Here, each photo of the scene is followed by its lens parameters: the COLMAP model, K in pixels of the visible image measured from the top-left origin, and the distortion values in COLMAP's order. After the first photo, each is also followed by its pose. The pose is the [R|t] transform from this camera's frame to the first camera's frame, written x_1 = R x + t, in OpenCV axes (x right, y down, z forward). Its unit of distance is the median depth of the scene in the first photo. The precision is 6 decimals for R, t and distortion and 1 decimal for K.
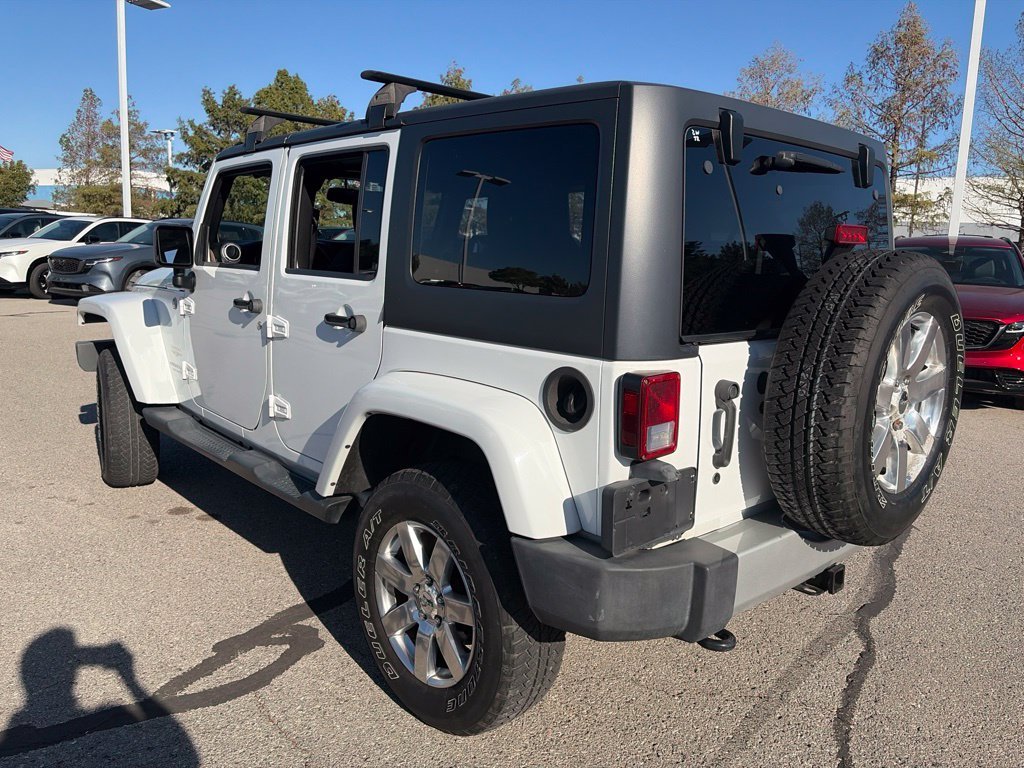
lens RADIAL K [[772.7, 0, 517.2], [0, 772.7, 376.9], [0, 0, 1]] dist [0.052680, -0.052162]
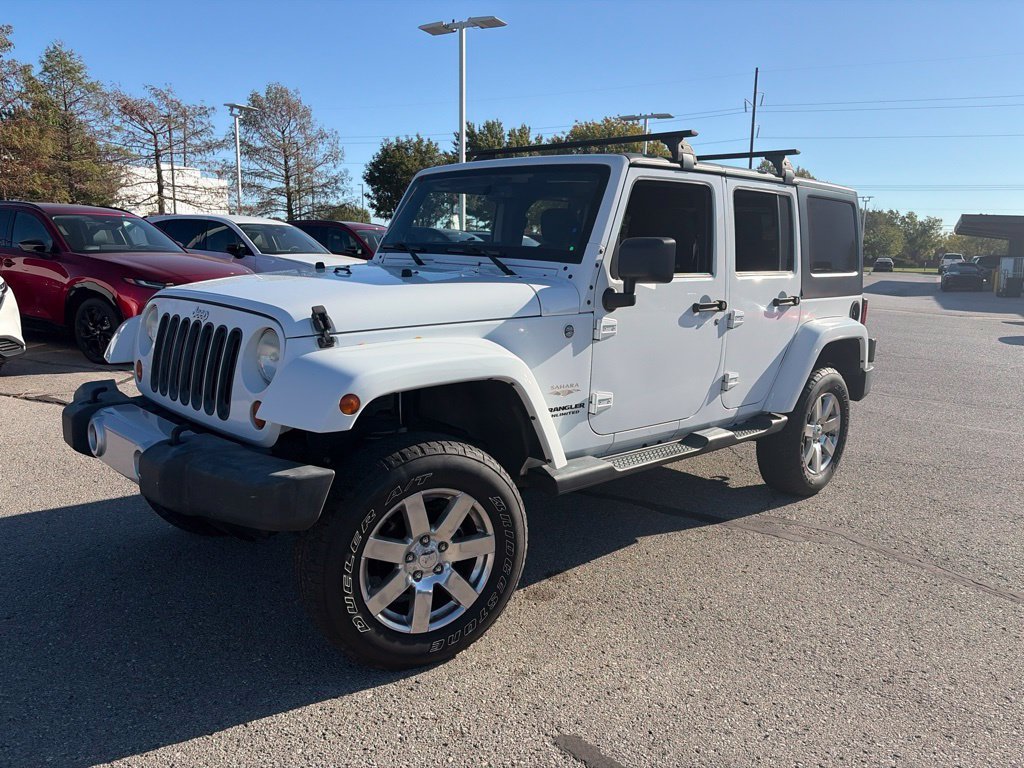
lens RADIAL K [[772.7, 0, 508.1], [0, 772.7, 381.2], [0, 0, 1]] dist [0.052680, -0.052162]
pose [[-0.025369, -0.209205, 0.977543, -1.272328], [0.132717, 0.968497, 0.210713, -0.229208], [-0.990829, 0.135083, 0.003195, 1.113913]]
